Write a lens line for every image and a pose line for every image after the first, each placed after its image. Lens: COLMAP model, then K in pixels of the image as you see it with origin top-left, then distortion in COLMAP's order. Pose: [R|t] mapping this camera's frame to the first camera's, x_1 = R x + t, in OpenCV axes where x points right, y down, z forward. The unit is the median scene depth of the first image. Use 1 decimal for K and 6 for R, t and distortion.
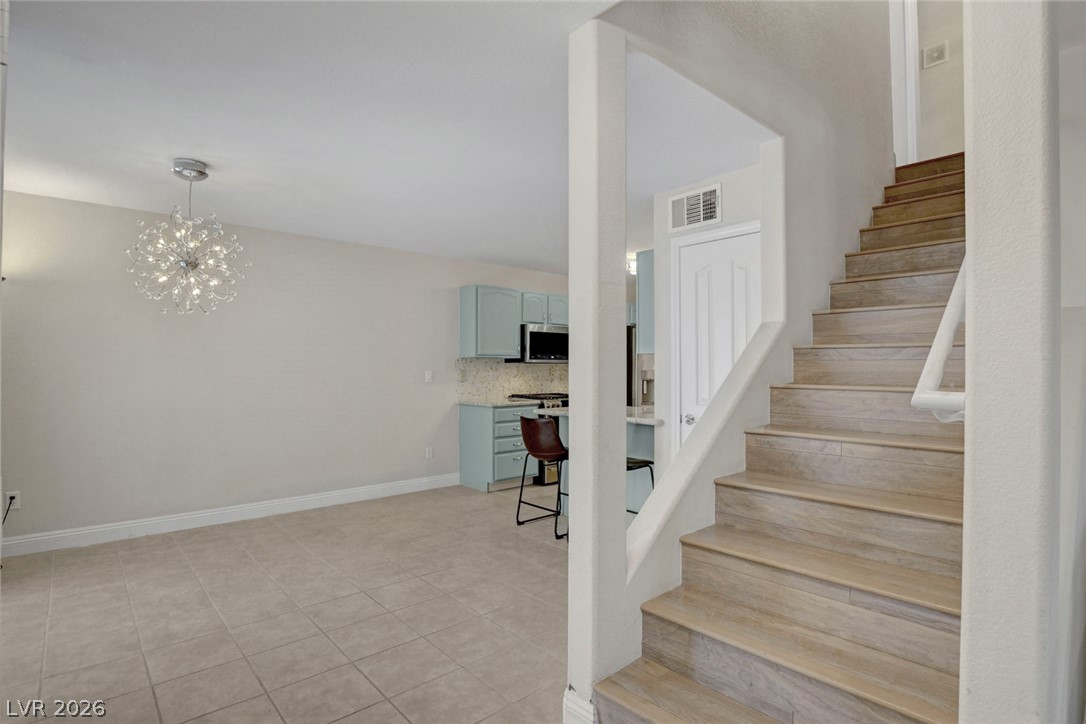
lens RADIAL K [[539.5, 0, 550.3], [0, 539.5, 357.5], [0, 0, 1]] dist [-0.025497, 0.000025]
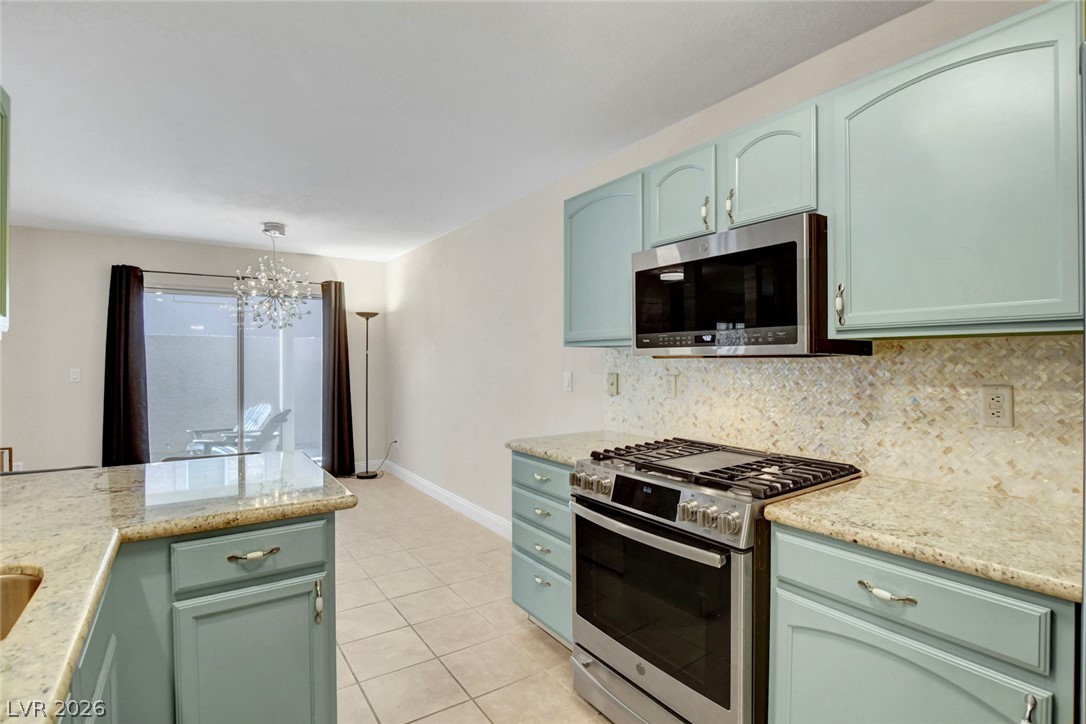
lens RADIAL K [[539.5, 0, 550.3], [0, 539.5, 357.5], [0, 0, 1]] dist [-0.025497, 0.000025]
pose [[-0.148944, -0.006349, -0.988825, 0.603878], [0.016691, 0.999821, -0.008934, 0.022641], [0.988705, -0.017835, -0.148812, 1.775122]]
